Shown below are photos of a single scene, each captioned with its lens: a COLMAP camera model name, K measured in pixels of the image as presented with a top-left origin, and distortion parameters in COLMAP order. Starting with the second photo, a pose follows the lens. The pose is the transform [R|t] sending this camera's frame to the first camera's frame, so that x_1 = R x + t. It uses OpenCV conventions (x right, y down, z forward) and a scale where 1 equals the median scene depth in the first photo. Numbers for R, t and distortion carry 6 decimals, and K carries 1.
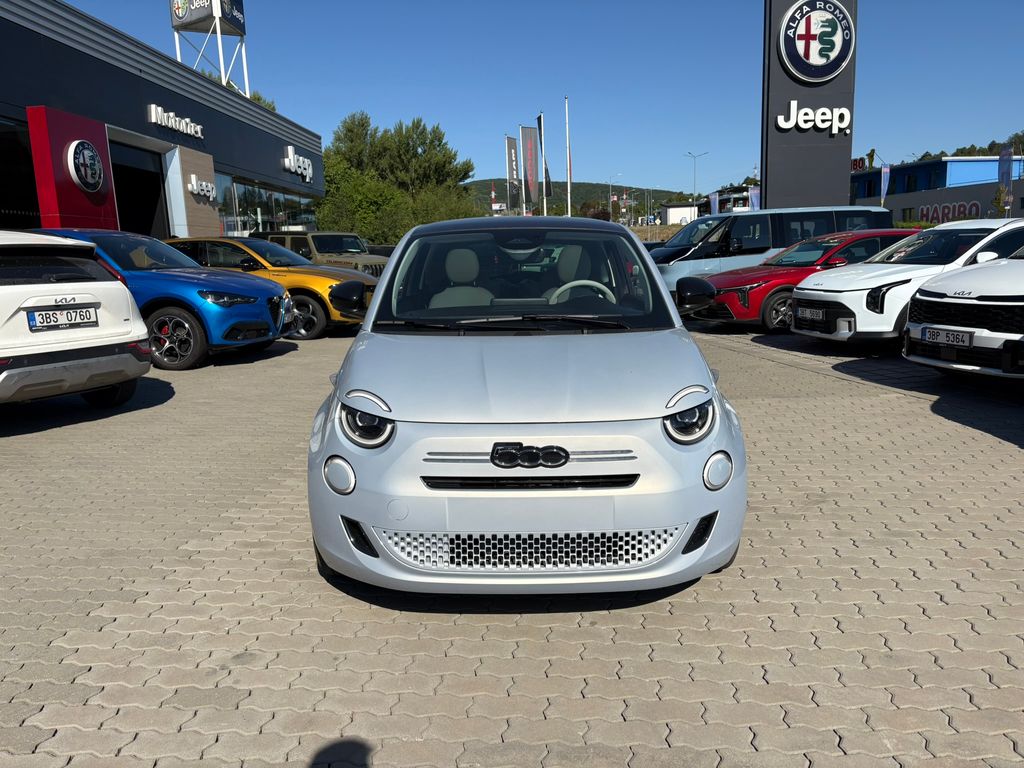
lens RADIAL K [[762.6, 0, 489.4], [0, 762.6, 383.8], [0, 0, 1]] dist [0.055265, -0.081485]
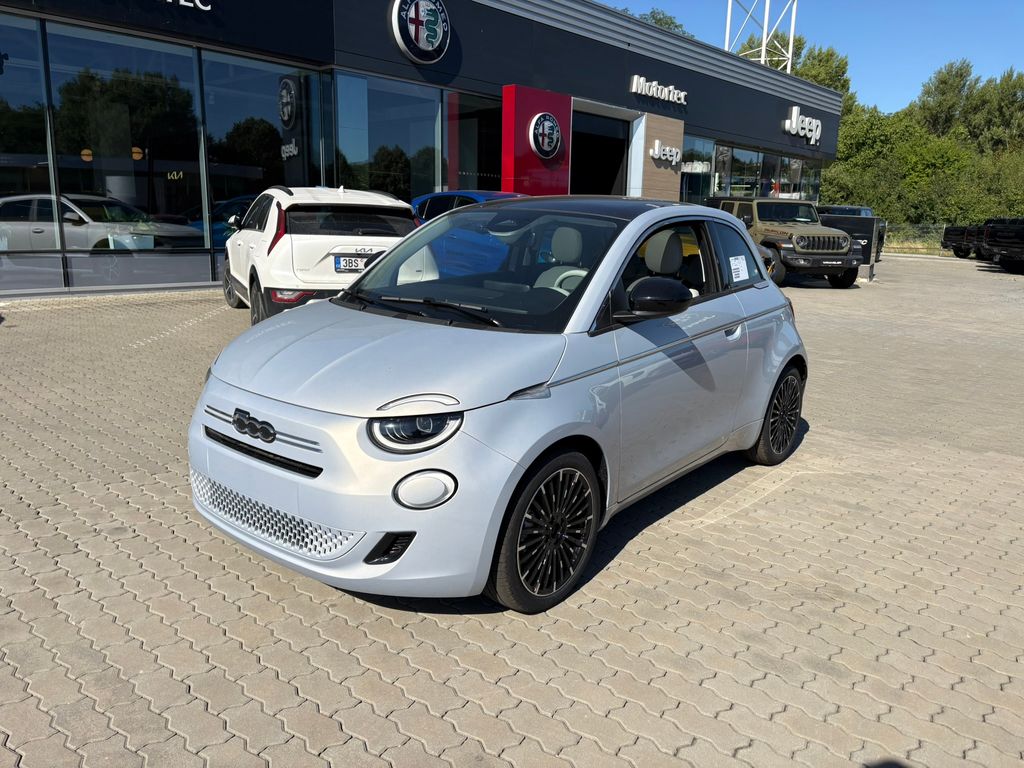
lens RADIAL K [[767.3, 0, 511.7], [0, 767.3, 363.3], [0, 0, 1]] dist [0.009014, -0.002315]
pose [[0.781827, 0.164951, -0.601280, 0.197279], [-0.151010, 0.985753, 0.074072, -0.025959], [0.604932, 0.032888, 0.795598, 0.072174]]
